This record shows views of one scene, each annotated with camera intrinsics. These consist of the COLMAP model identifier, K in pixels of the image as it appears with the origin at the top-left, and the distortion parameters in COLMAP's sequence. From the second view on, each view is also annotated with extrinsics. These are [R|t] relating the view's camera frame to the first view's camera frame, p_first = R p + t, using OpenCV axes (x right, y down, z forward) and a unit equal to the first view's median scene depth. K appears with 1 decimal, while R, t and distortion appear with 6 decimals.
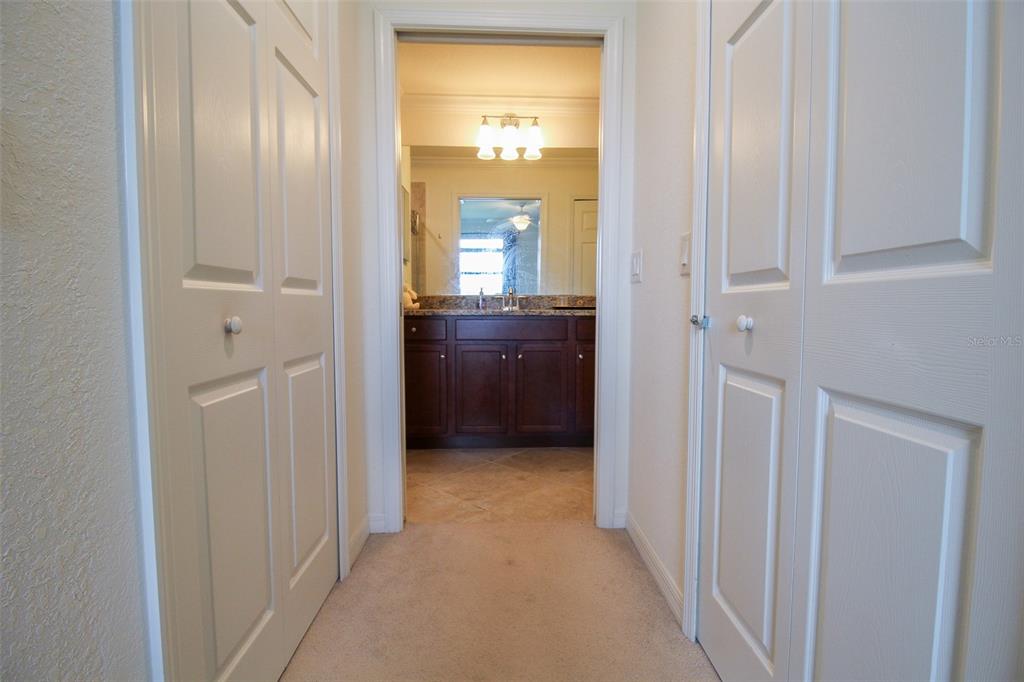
lens RADIAL K [[478.5, 0, 517.9], [0, 478.5, 339.5], [0, 0, 1]] dist [0.002847, -0.015648]
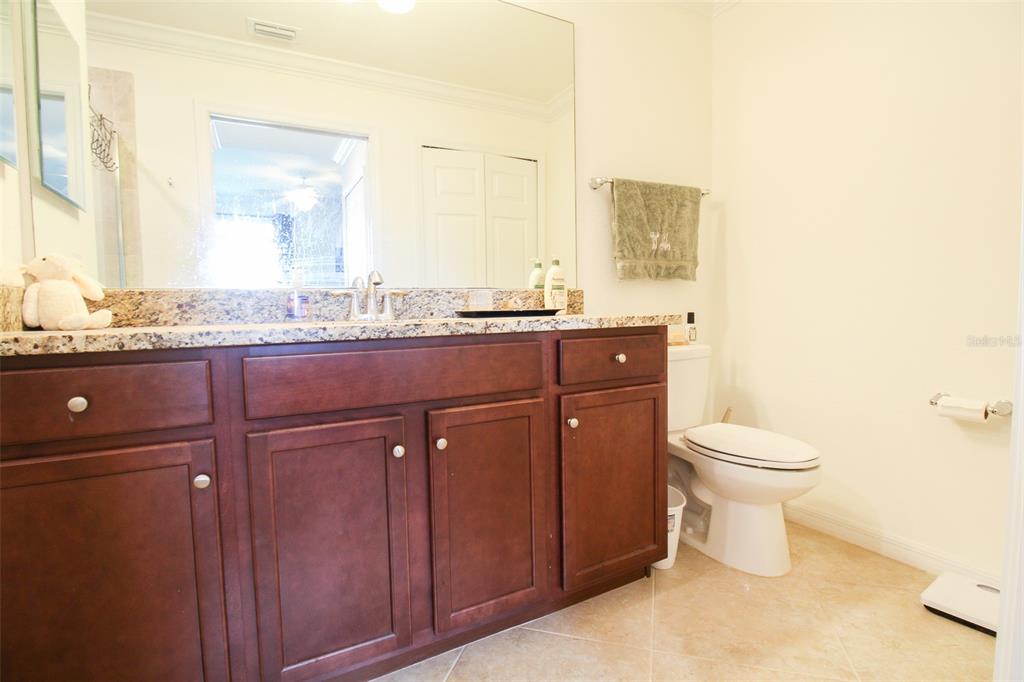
lens RADIAL K [[479.4, 0, 520.0], [0, 479.4, 338.9], [0, 0, 1]] dist [0.003263, -0.014858]
pose [[0.895341, -0.050369, 0.442524, -0.090435], [0.055564, 0.998454, 0.001225, -0.037970], [-0.441902, 0.023492, 0.896756, 0.541934]]
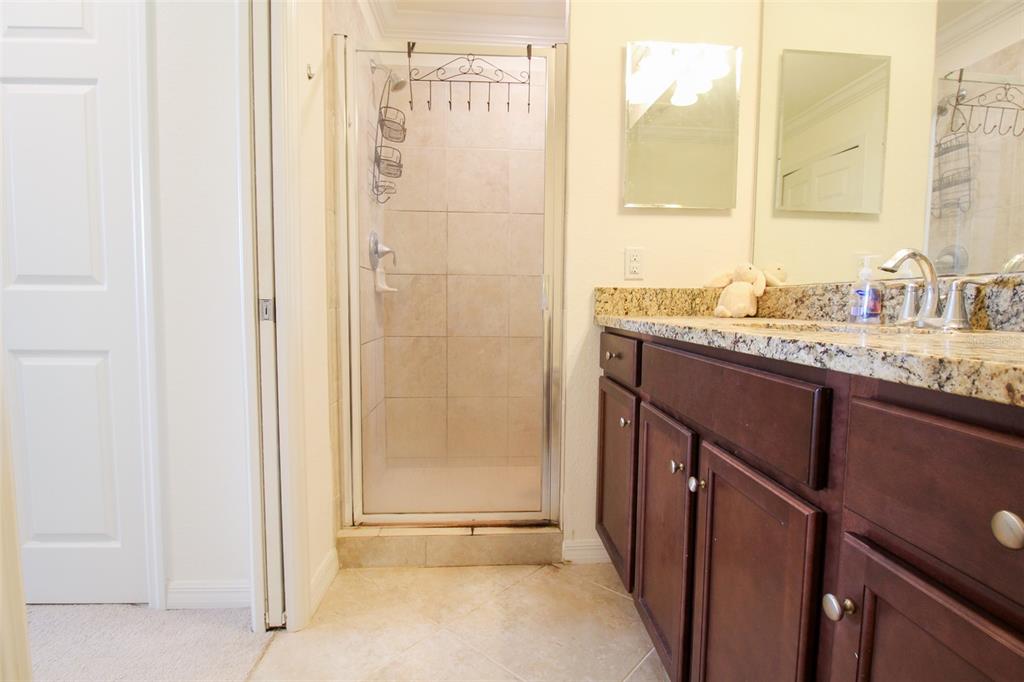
lens RADIAL K [[478.5, 0, 517.9], [0, 478.5, 339.5], [0, 0, 1]] dist [0.002847, -0.015648]
pose [[0.052369, 0.070722, -0.996120, 0.245789], [-0.080555, 0.994538, 0.066374, -0.054367], [0.995373, 0.076767, 0.057780, 0.748495]]
